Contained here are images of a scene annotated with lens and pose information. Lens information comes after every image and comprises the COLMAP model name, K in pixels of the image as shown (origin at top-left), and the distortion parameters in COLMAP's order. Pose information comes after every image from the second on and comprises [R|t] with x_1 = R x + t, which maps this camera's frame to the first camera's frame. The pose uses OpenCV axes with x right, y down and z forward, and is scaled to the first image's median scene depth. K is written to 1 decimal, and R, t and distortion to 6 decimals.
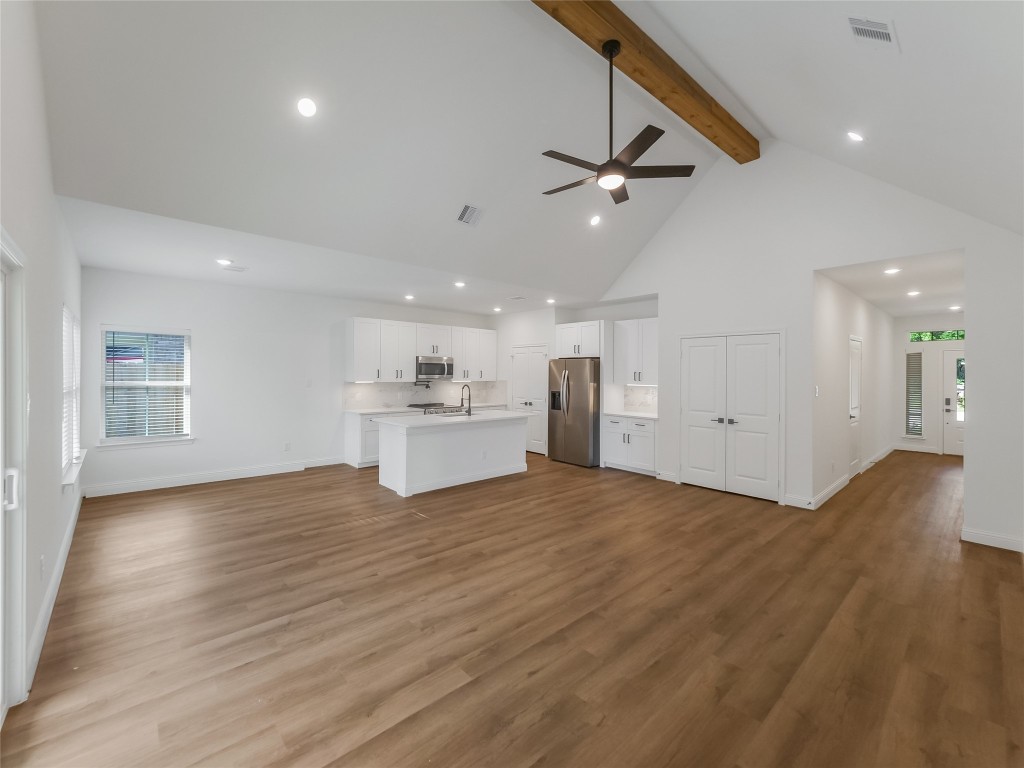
lens RADIAL K [[427.5, 0, 508.1], [0, 427.5, 371.6], [0, 0, 1]] dist [0.003170, 0.000261]
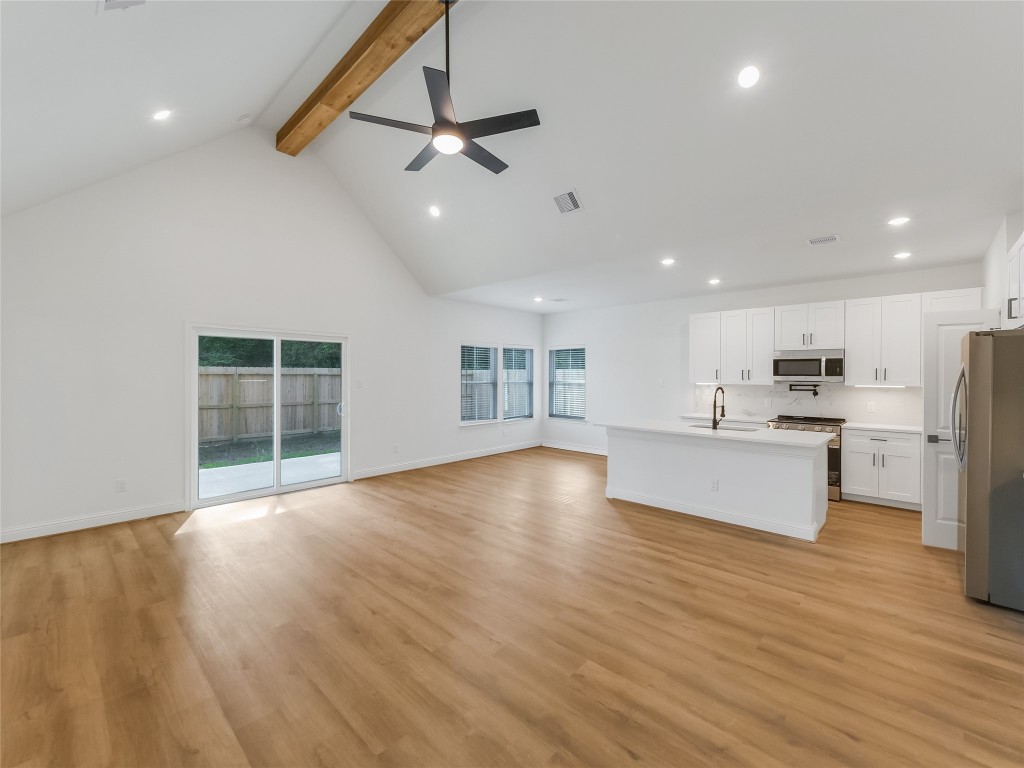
lens RADIAL K [[428.8, 0, 507.9], [0, 428.8, 378.1], [0, 0, 1]] dist [0.001172, 0.000406]
pose [[0.095049, -0.000195, -0.995473, 0.845260], [-0.002265, 0.999997, -0.000413, 0.022223], [0.995470, 0.002294, 0.095049, 0.791096]]
